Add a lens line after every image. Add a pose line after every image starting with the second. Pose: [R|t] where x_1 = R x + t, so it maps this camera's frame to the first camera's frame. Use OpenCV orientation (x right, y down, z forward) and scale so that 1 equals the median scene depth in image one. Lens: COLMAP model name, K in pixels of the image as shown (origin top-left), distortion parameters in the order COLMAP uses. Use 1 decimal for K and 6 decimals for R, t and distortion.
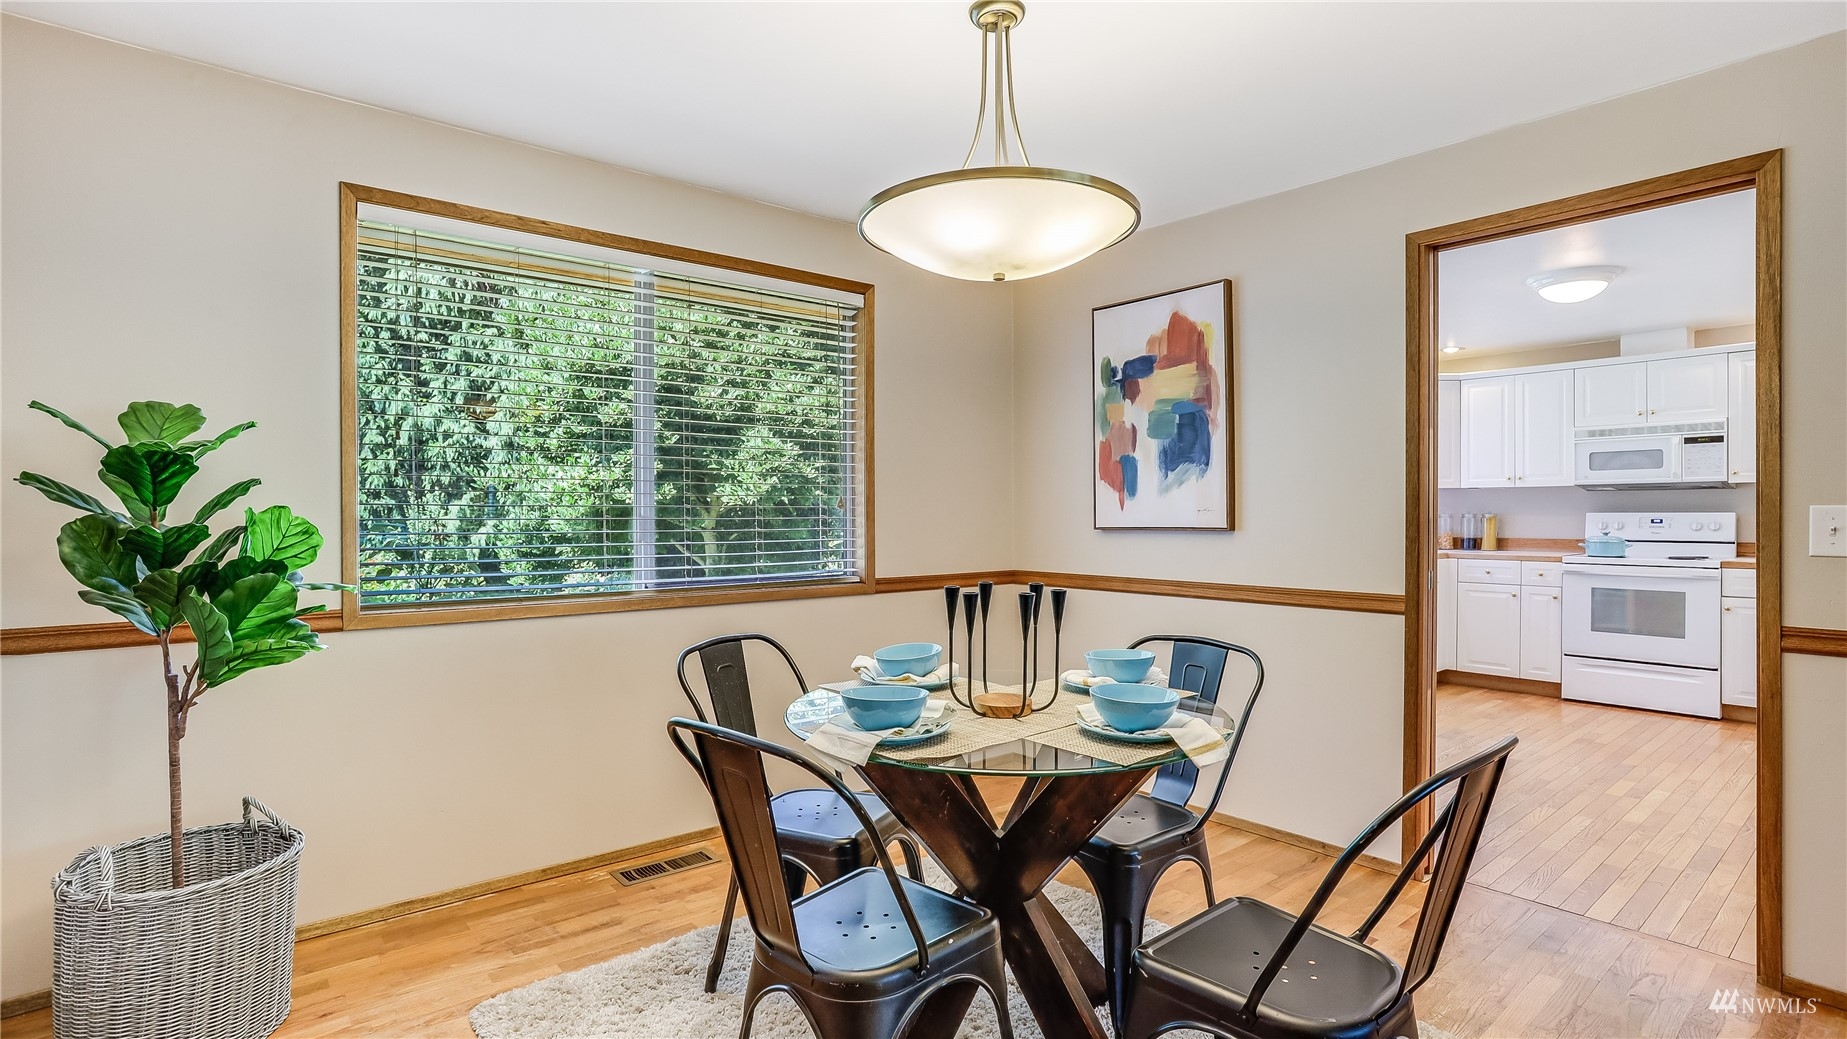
lens RADIAL K [[893.3, 0, 920.2], [0, 893.3, 515.7], [0, 0, 1]] dist [-0.075581, 0.039423]
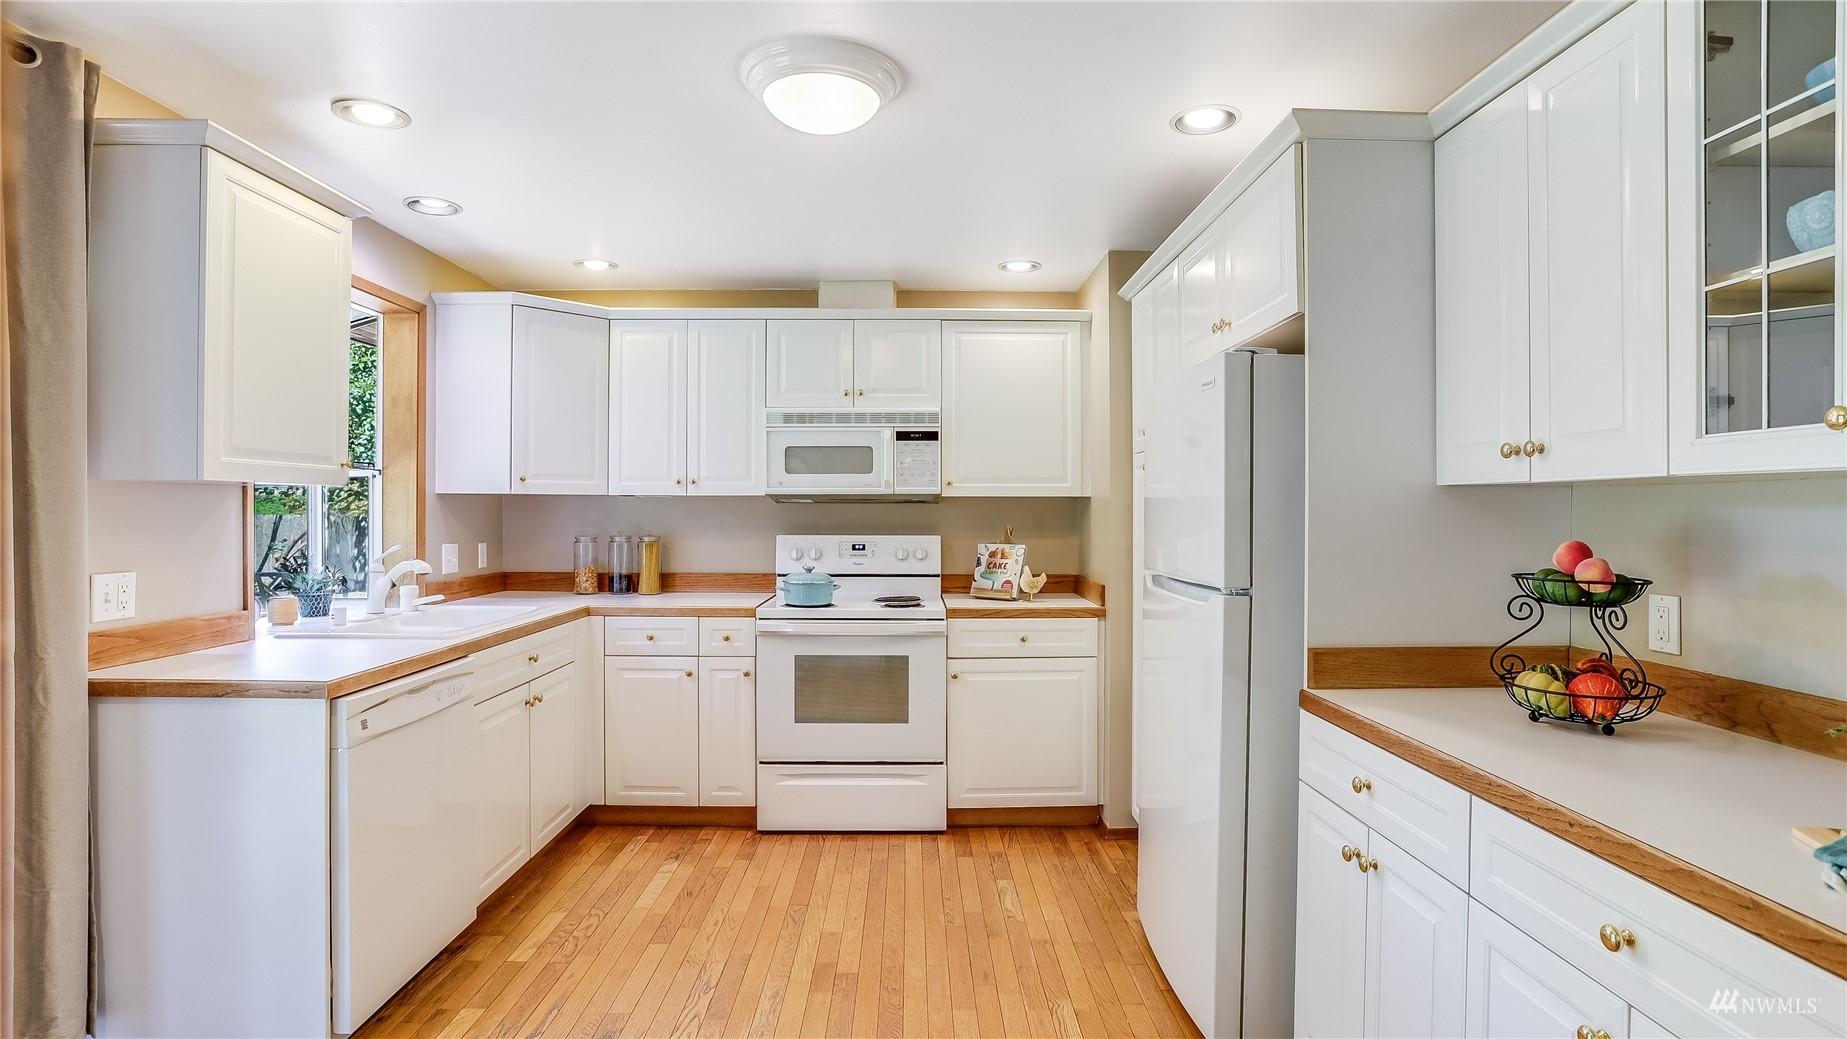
lens RADIAL K [[893.3, 0, 920.2], [0, 893.3, 515.7], [0, 0, 1]] dist [-0.075581, 0.039423]
pose [[0.631819, -0.003285, 0.775109, 0.312557], [-0.001257, 0.999985, 0.005263, -0.023741], [-0.775115, -0.004299, 0.631806, 0.495334]]
